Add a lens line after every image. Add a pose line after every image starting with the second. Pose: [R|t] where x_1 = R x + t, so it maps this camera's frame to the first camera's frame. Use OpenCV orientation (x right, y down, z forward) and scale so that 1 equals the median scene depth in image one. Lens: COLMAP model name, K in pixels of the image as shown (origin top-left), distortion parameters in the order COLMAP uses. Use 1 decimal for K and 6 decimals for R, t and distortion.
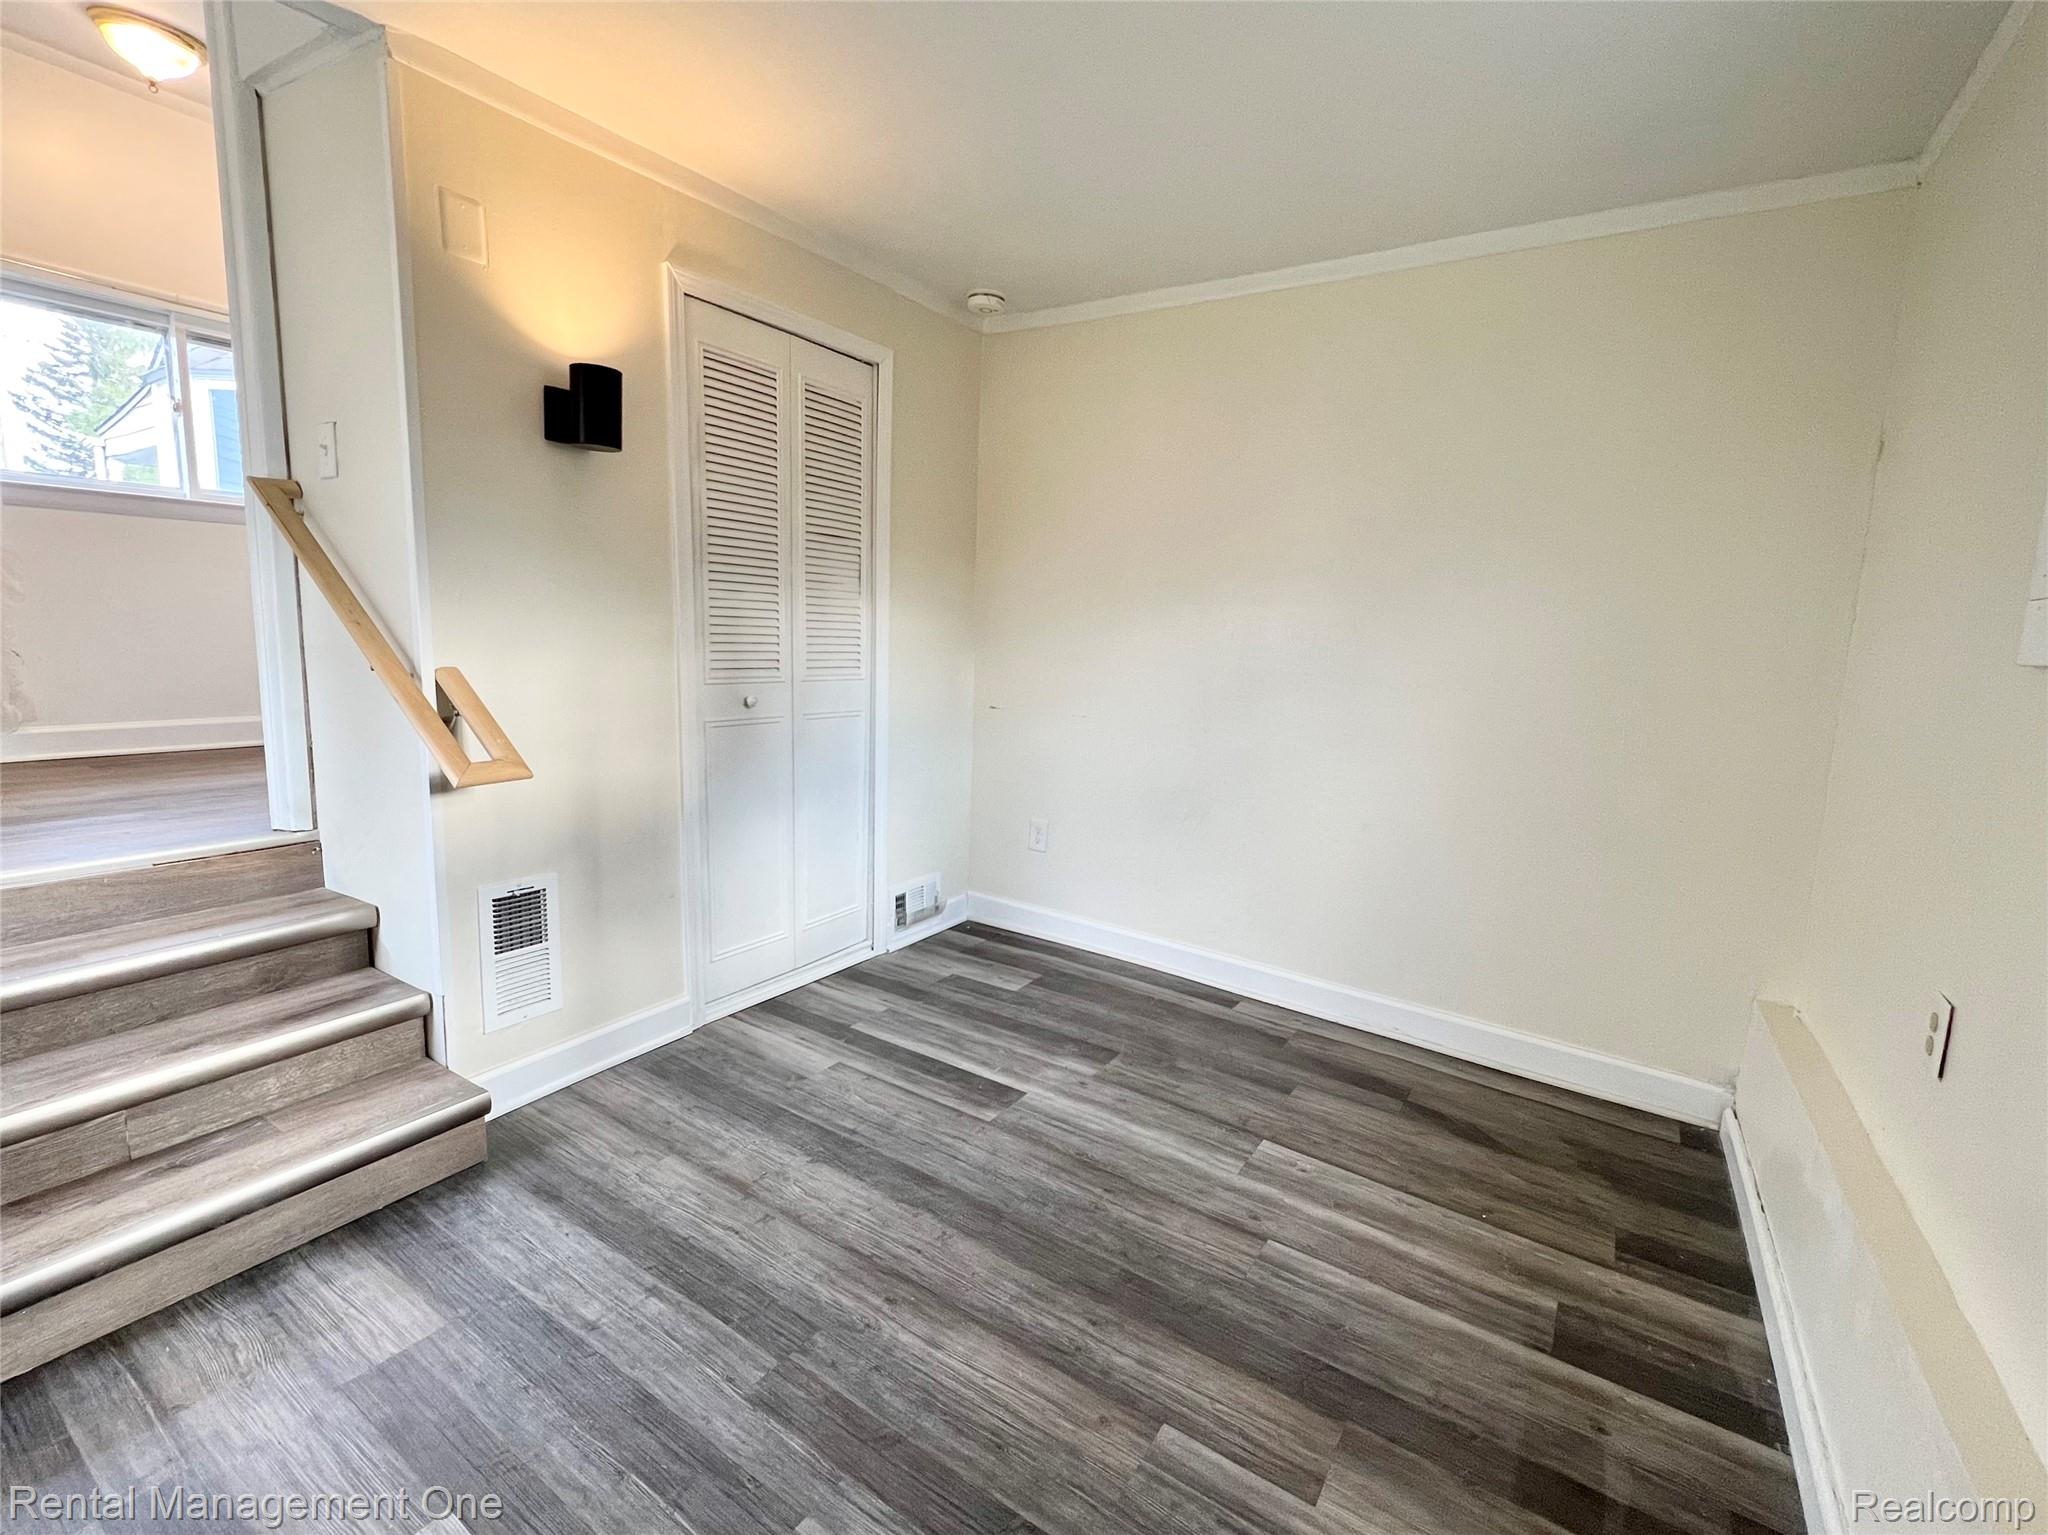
lens RADIAL K [[910.3, 0, 1022.0], [0, 910.3, 773.6], [0, 0, 1]] dist [0.001456, 0.000019]
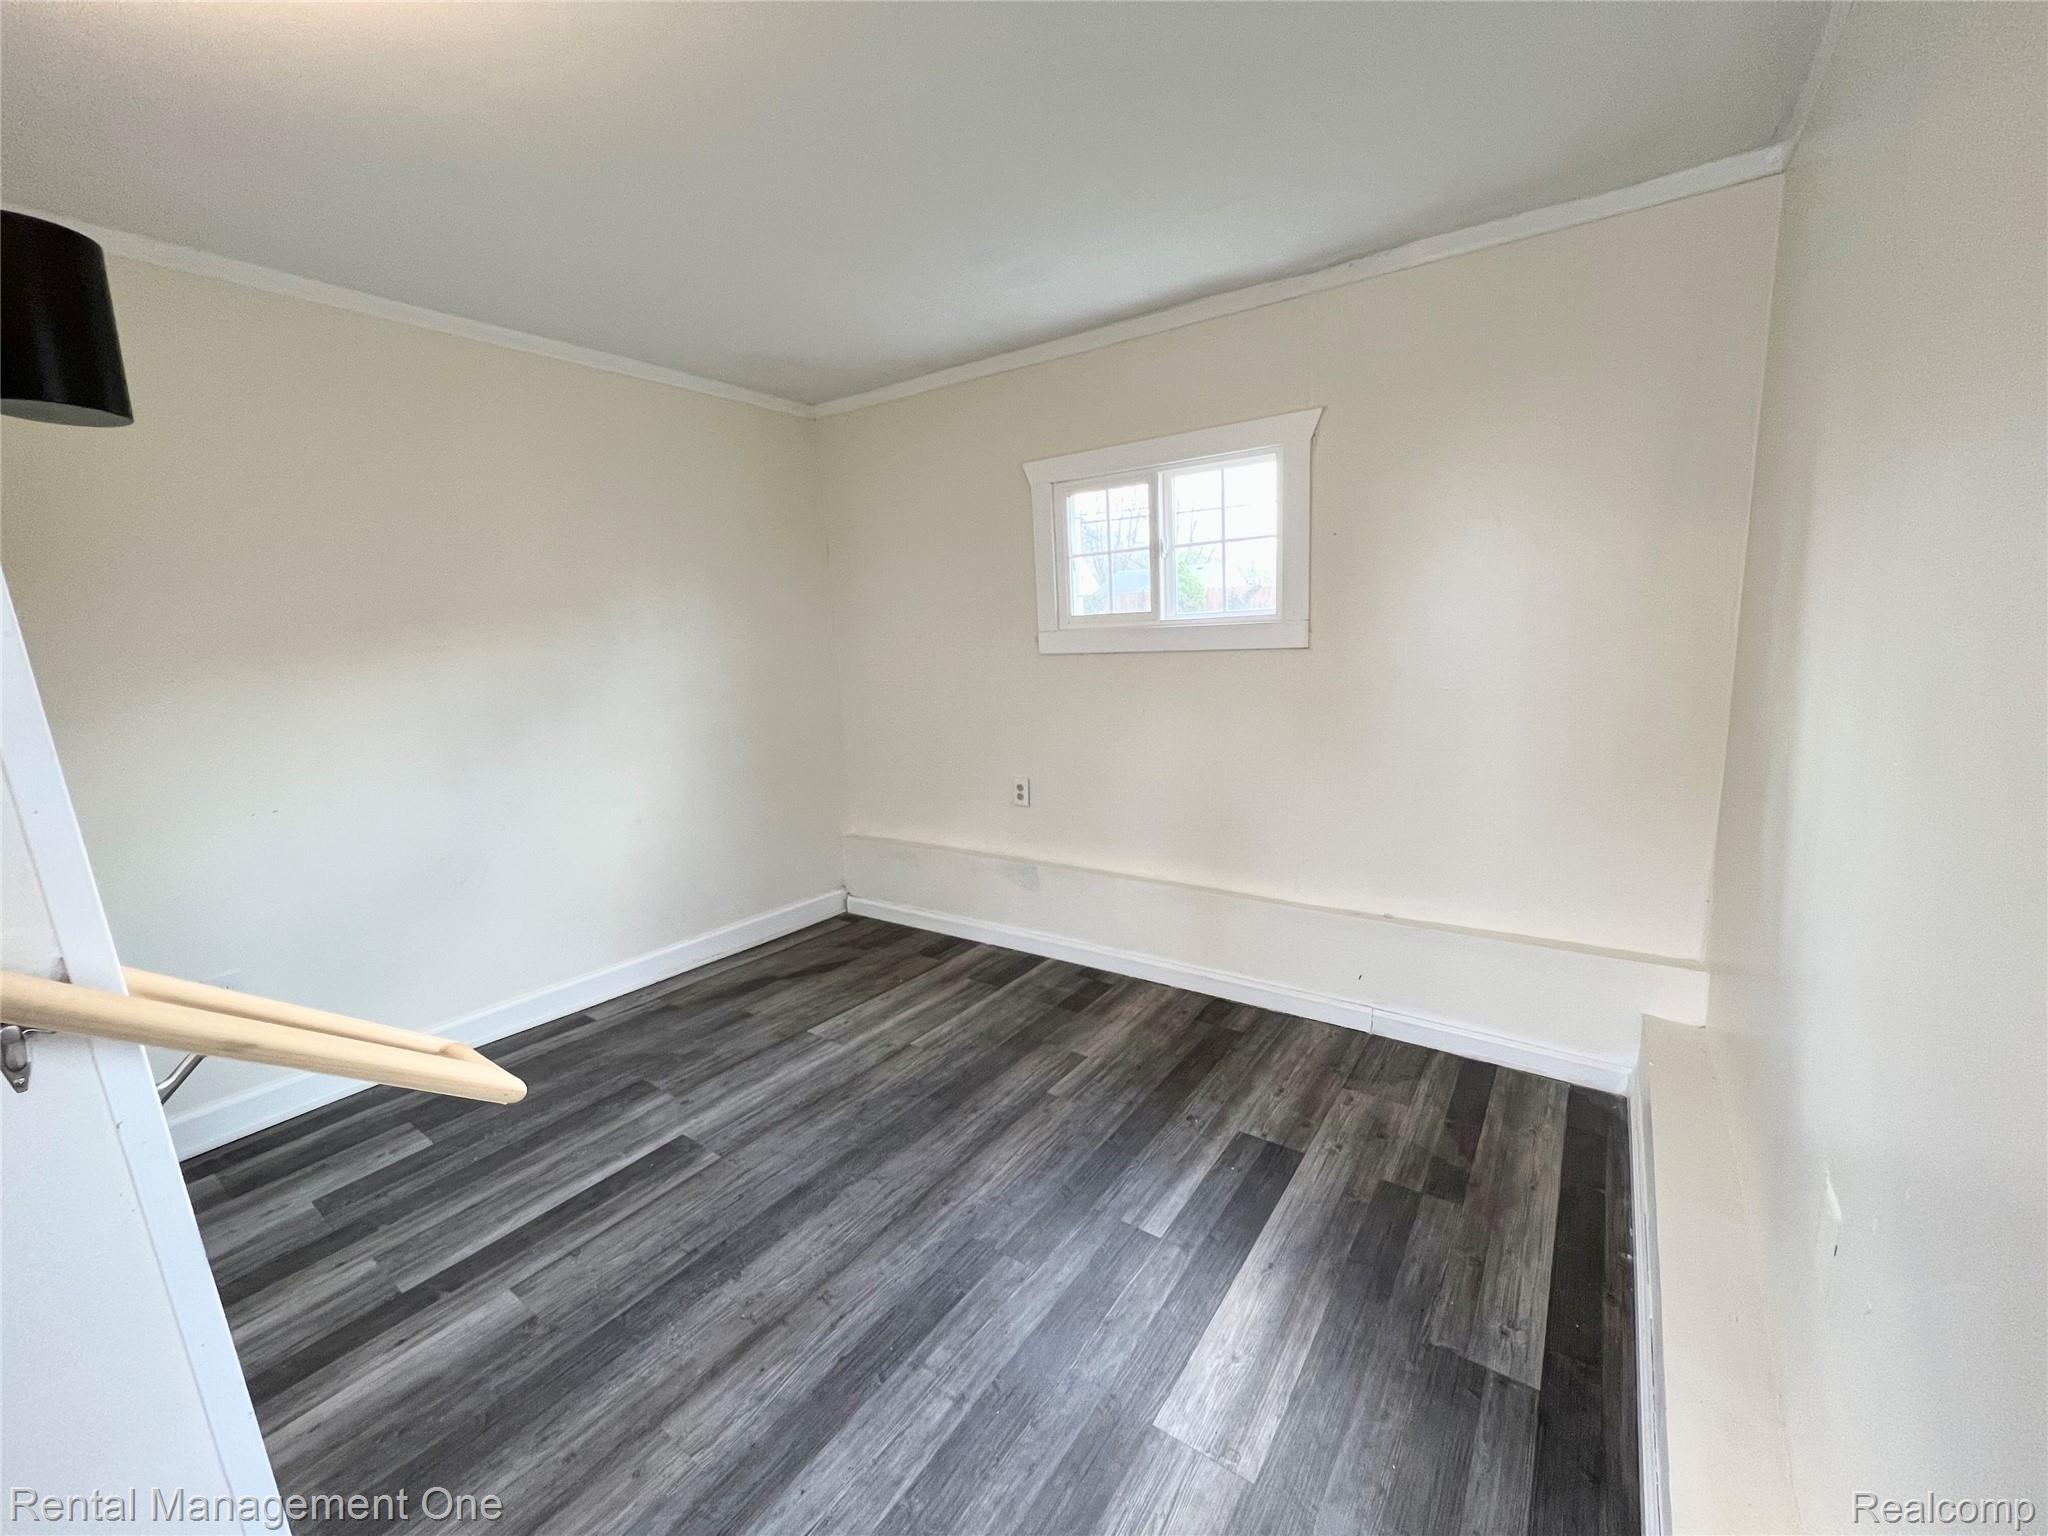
lens RADIAL K [[826.8, 0, 1022.4], [0, 826.8, 760.1], [0, 0, 1]] dist [-0.000498, 0.000164]
pose [[0.032824, -0.204378, 0.978342, -0.875172], [0.197495, 0.960894, 0.194107, -0.170497], [-0.979754, 0.186846, 0.071904, 0.526273]]
